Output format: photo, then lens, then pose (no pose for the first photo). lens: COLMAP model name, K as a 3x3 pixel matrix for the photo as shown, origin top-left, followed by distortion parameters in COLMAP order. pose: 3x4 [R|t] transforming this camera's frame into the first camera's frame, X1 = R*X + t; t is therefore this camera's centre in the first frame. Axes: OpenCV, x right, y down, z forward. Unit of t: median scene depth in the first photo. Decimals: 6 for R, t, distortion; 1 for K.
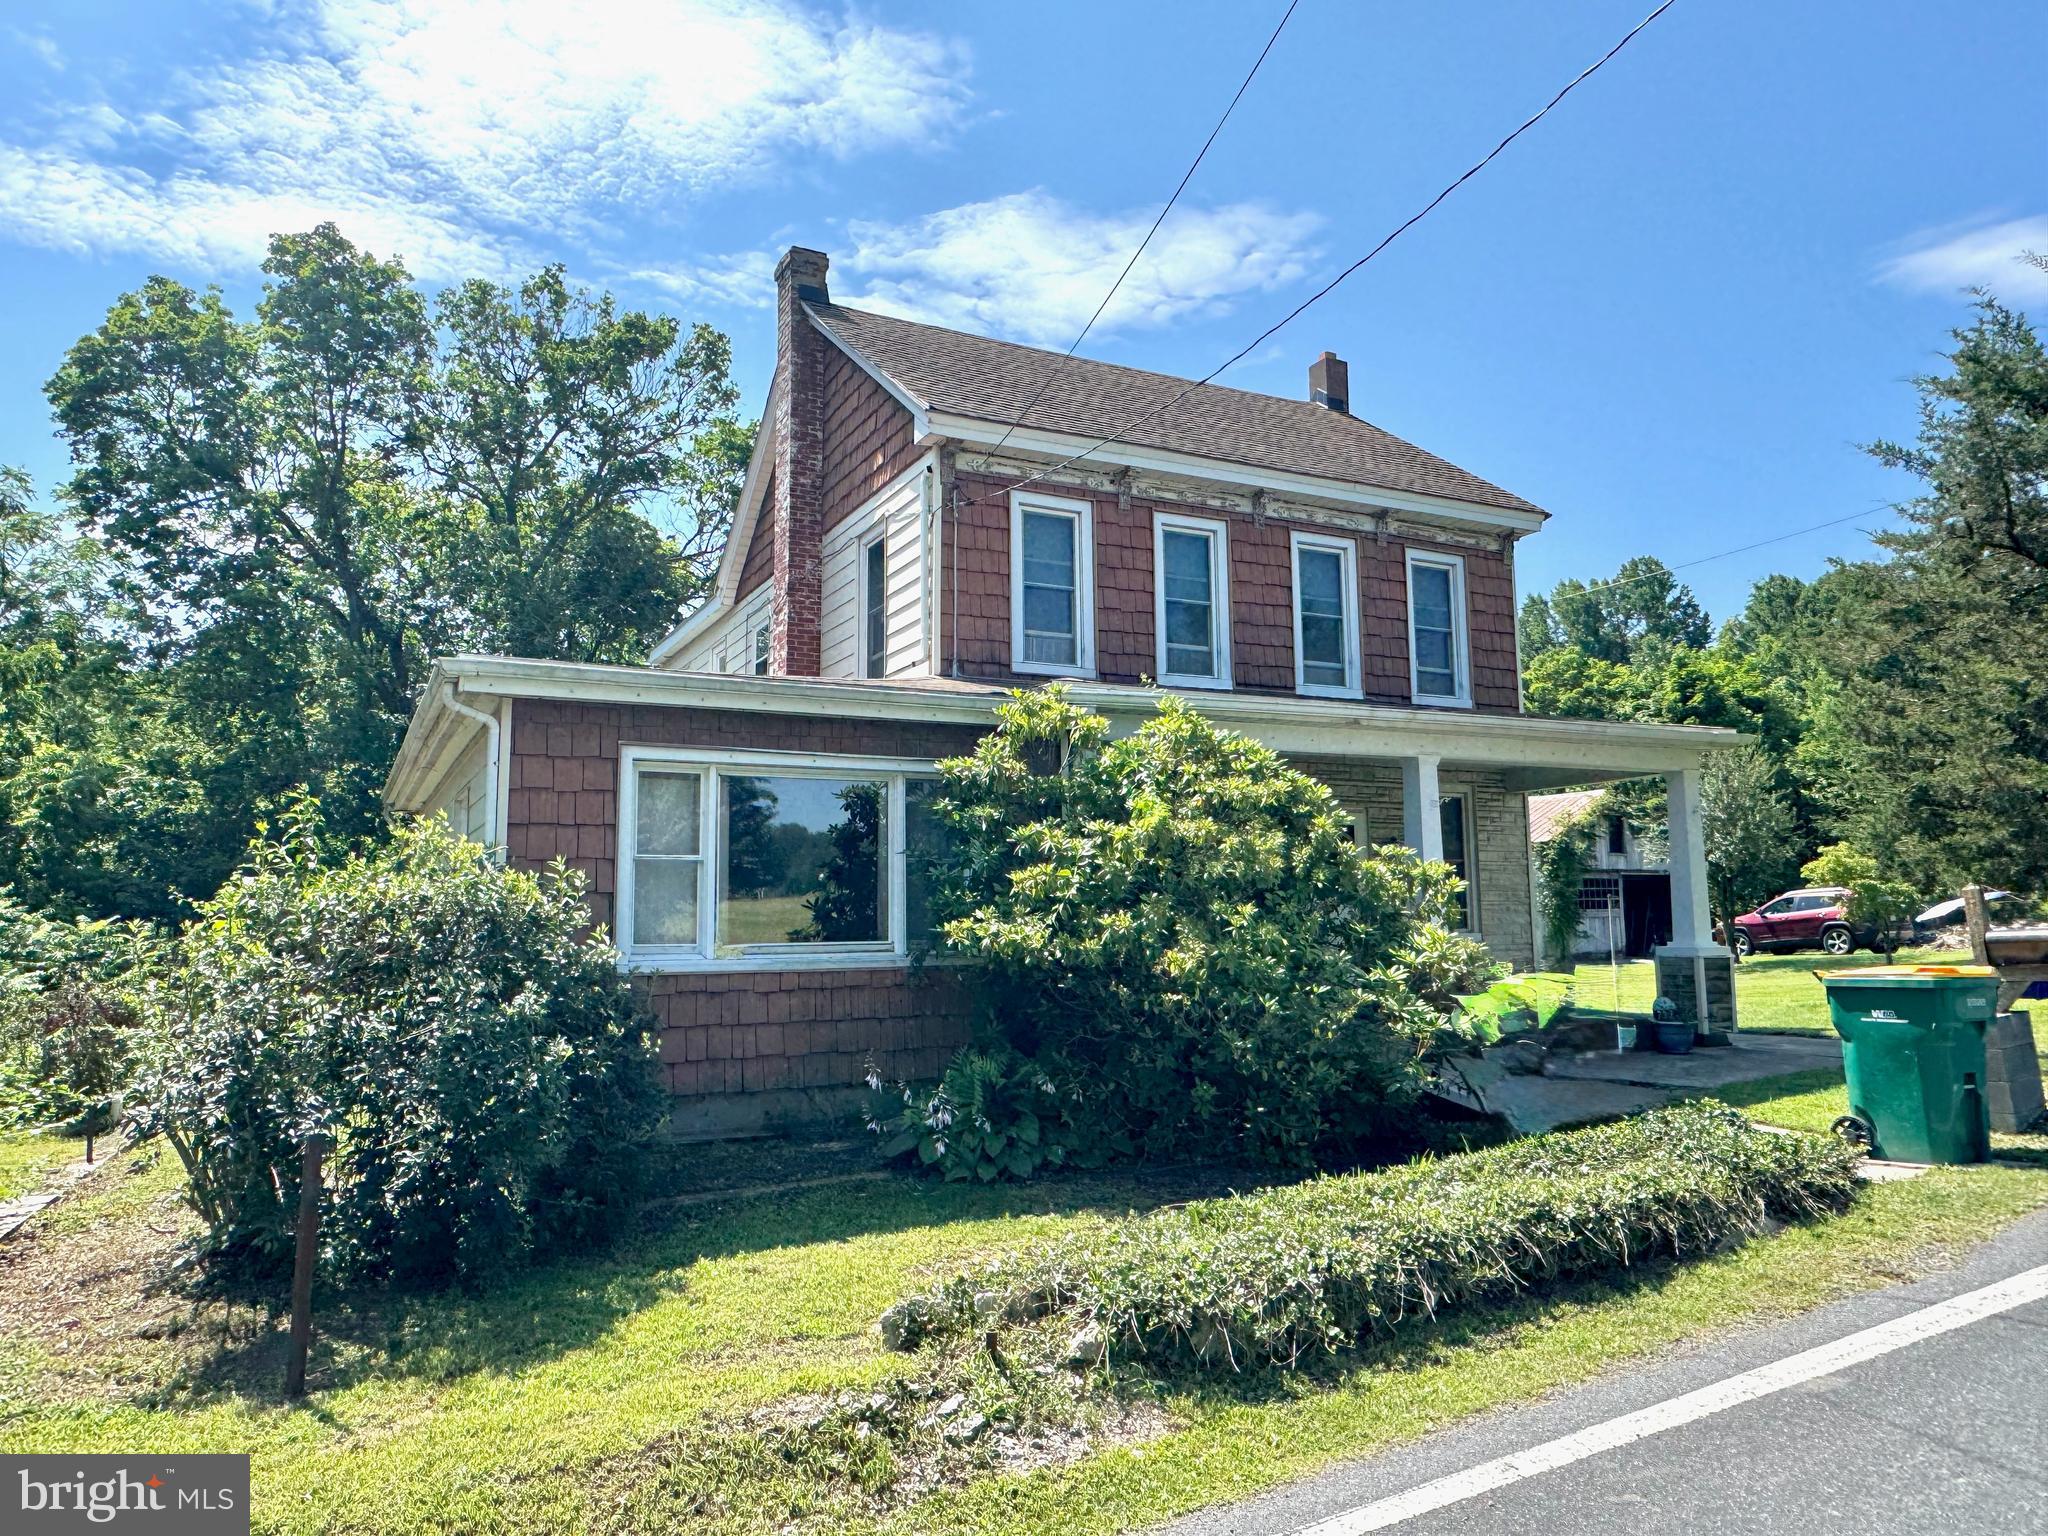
lens RADIAL K [[1381.4, 0, 1022.4], [0, 1381.4, 776.8], [0, 0, 1]] dist [-0.009008, 0.004442]
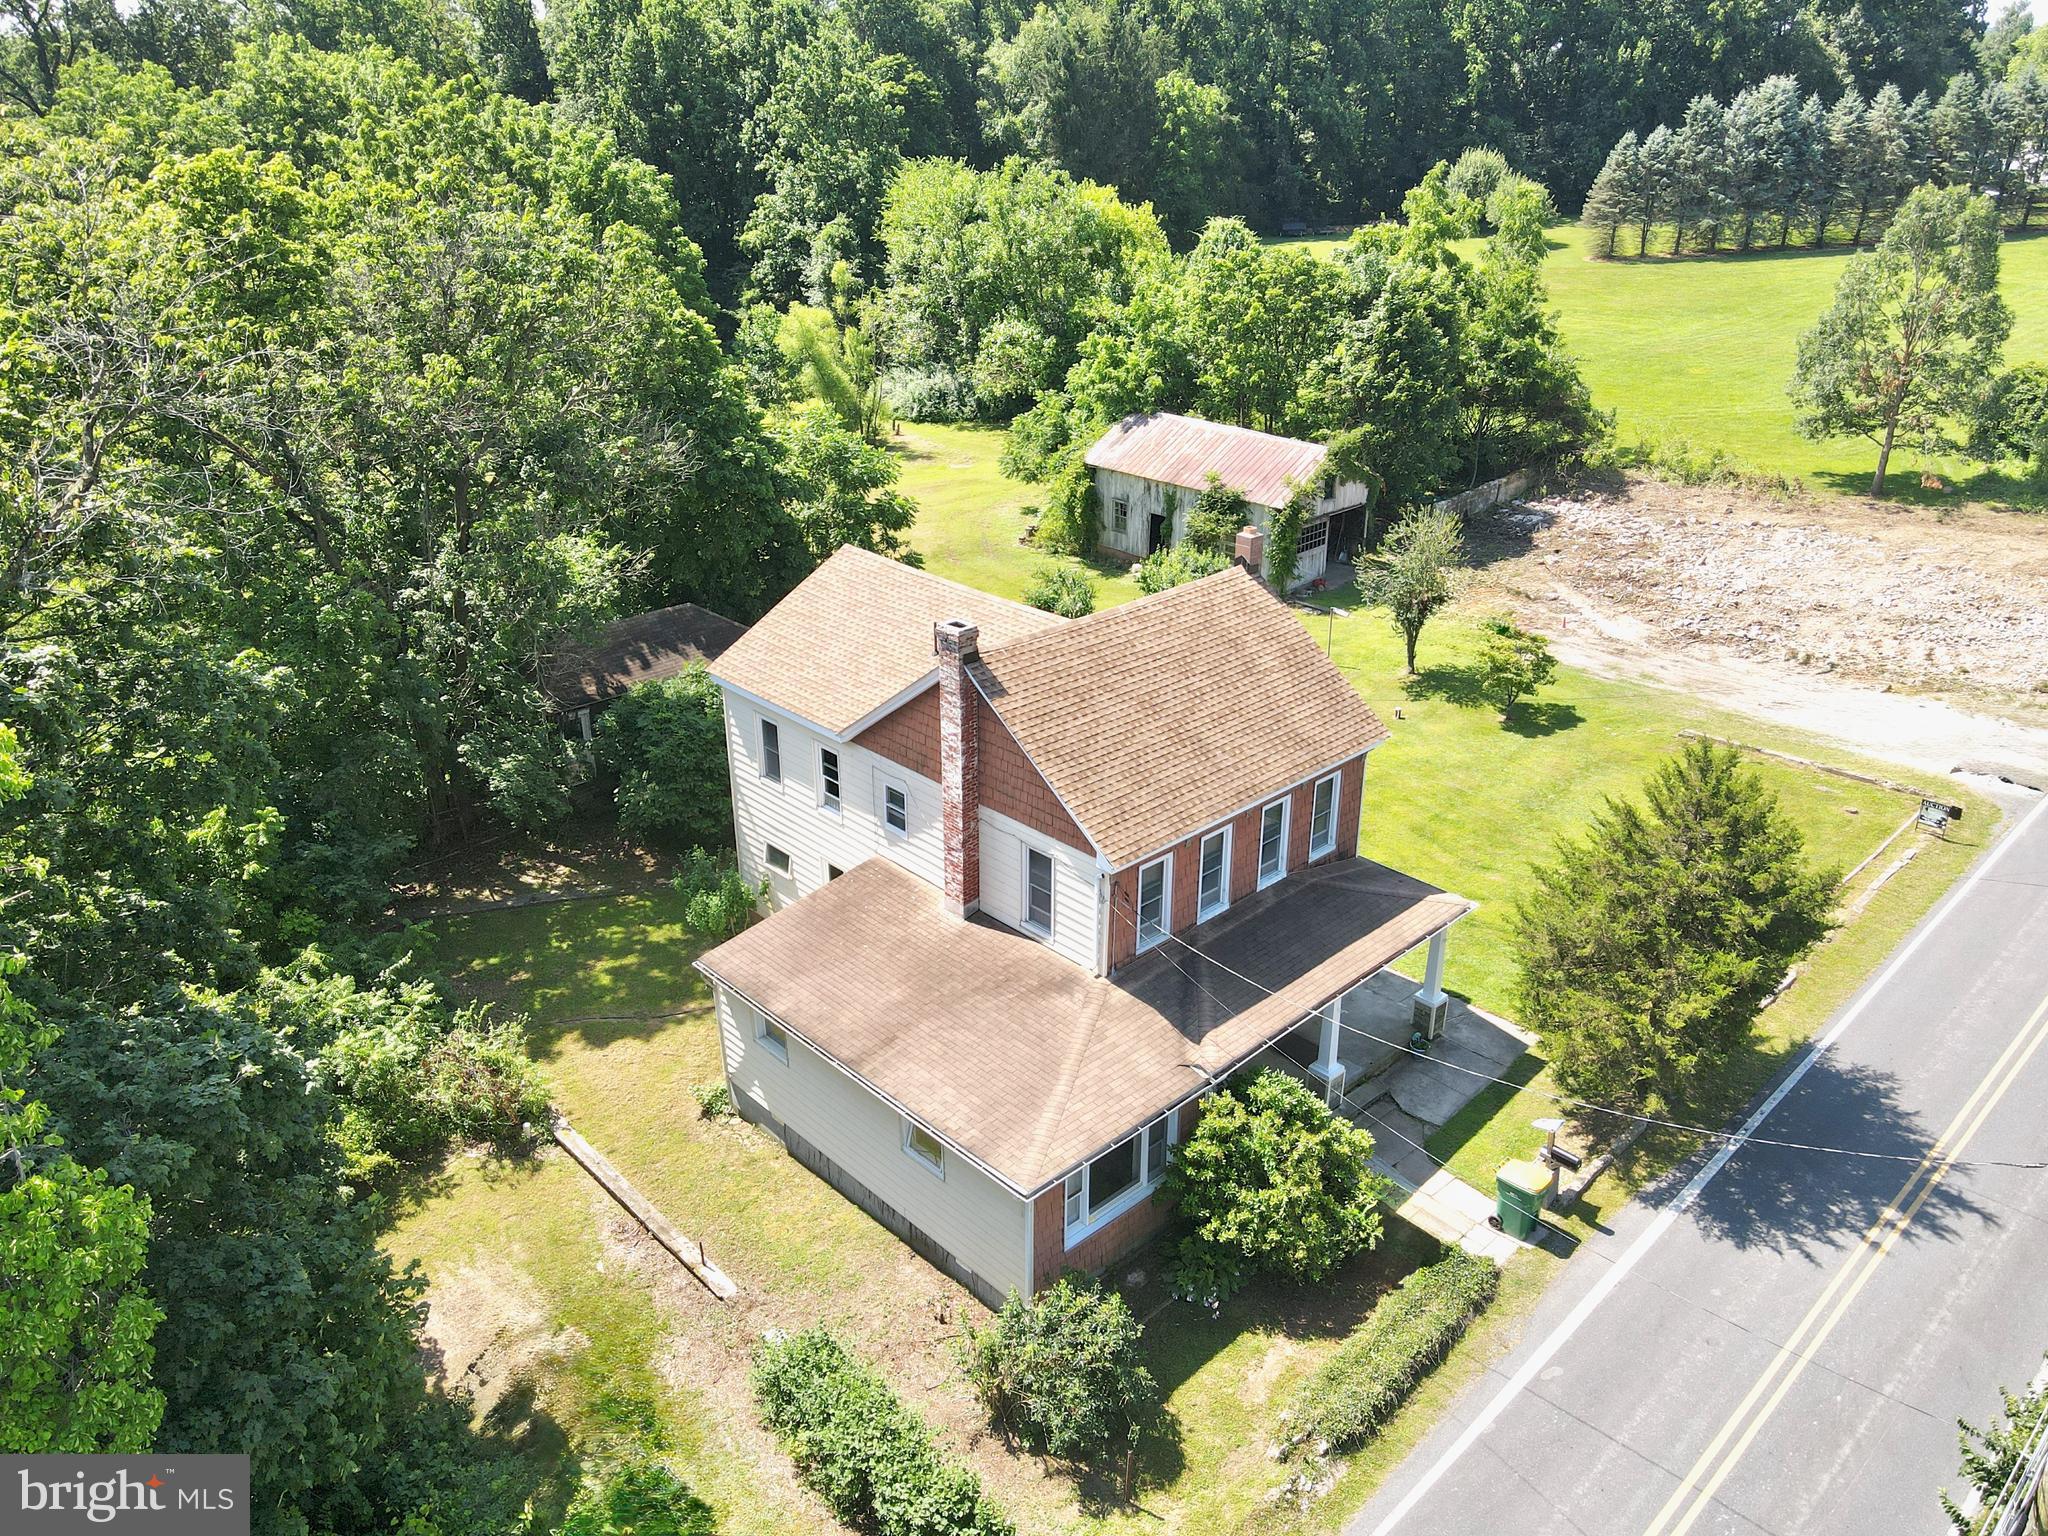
lens RADIAL K [[1524.7, 0, 1022.9], [0, 1524.7, 762.9], [0, 0, 1]] dist [-0.011013, 0.010529]
pose [[0.960151, -0.110829, 0.256566, -0.530964], [-0.036759, 0.859958, 0.509040, -1.088796], [-0.277052, -0.498187, 0.821615, -0.421218]]
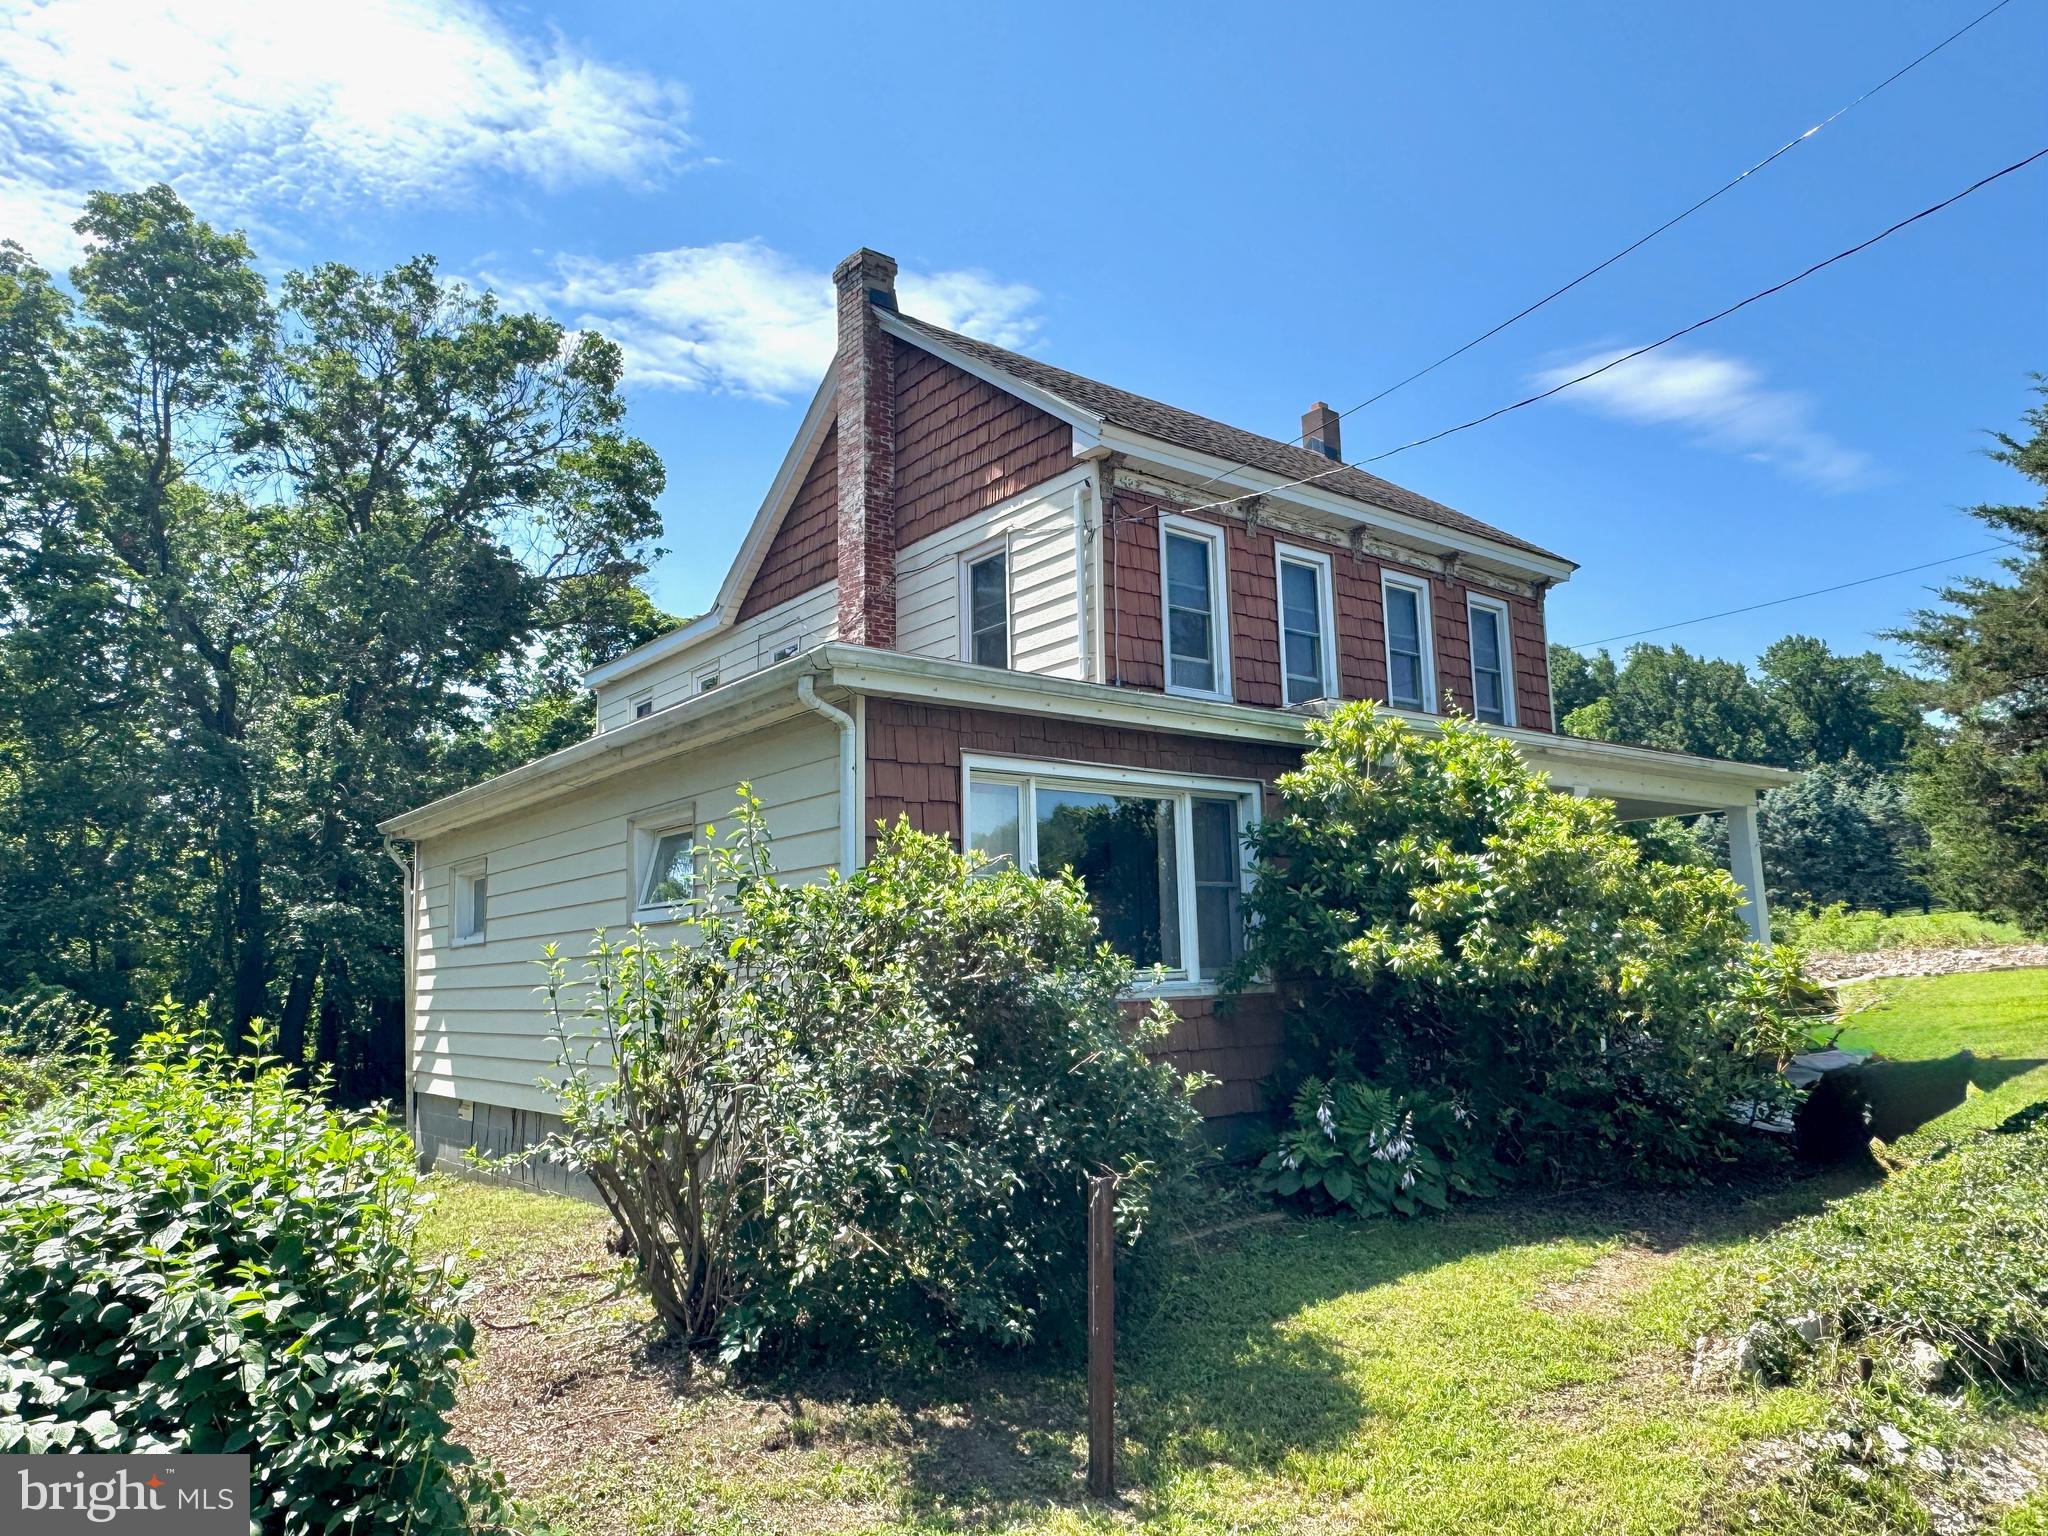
lens RADIAL K [[1381.4, 0, 1018.9], [0, 1381.4, 776.7], [0, 0, 1]] dist [-0.009008, 0.004442]
pose [[0.978606, 0.015649, 0.205149, -0.249556], [-0.007670, 0.999185, -0.039633, 0.016284], [-0.205602, 0.037212, 0.977928, 0.061482]]
